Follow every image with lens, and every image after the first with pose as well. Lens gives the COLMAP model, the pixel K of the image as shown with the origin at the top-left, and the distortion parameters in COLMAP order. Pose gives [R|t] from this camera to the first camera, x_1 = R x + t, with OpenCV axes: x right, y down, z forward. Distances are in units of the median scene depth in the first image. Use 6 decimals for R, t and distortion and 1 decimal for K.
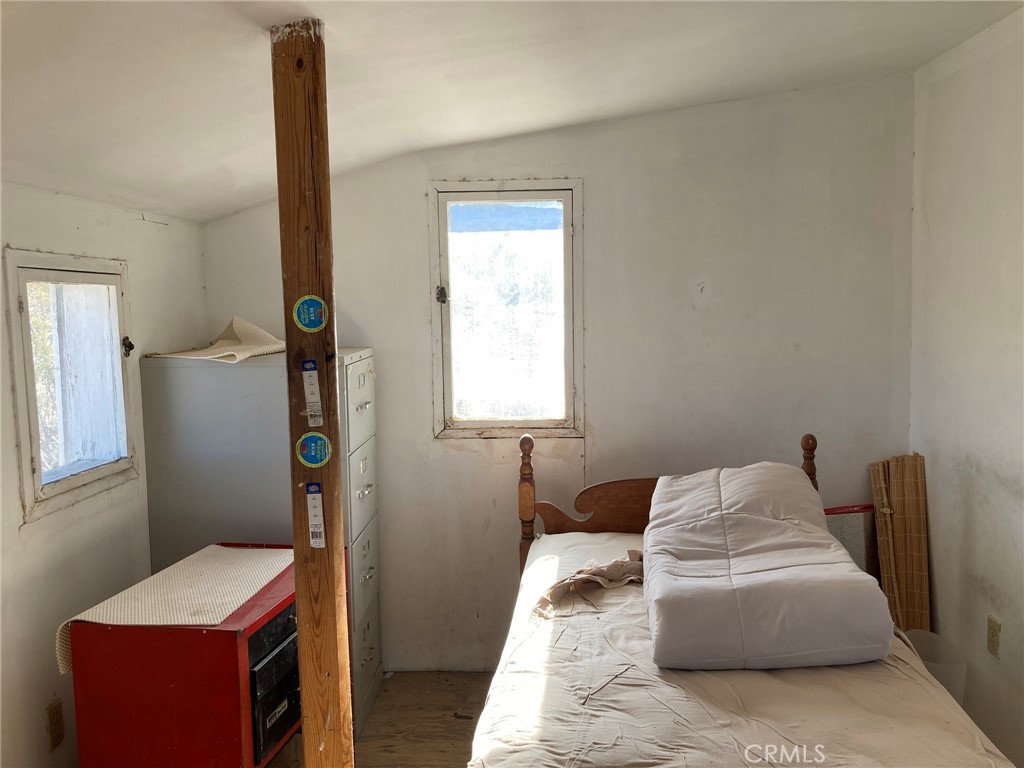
lens RADIAL K [[838.1, 0, 512.5], [0, 838.1, 385.5], [0, 0, 1]] dist [0.049912, -0.064520]
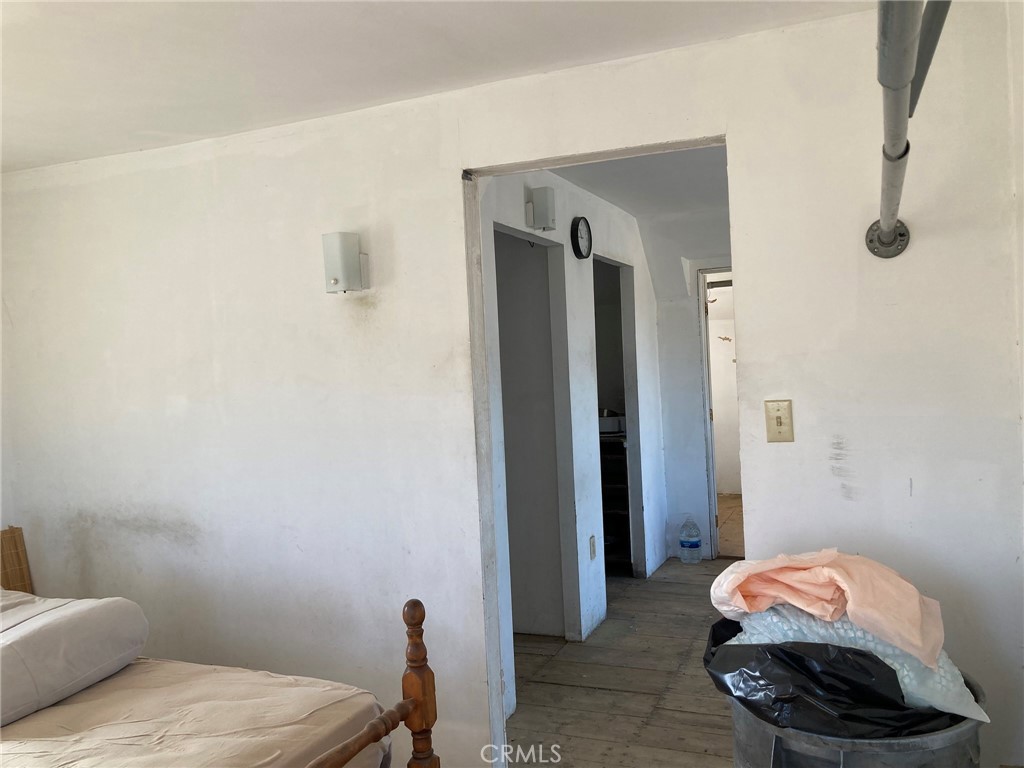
lens RADIAL K [[838.1, 0, 512.7], [0, 838.1, 383.2], [0, 0, 1]] dist [0.049912, -0.064520]
pose [[0.361872, -0.020754, 0.931997, -0.402949], [0.139388, 0.989718, -0.032082, 0.030872], [-0.921748, 0.141518, 0.361044, -0.012329]]
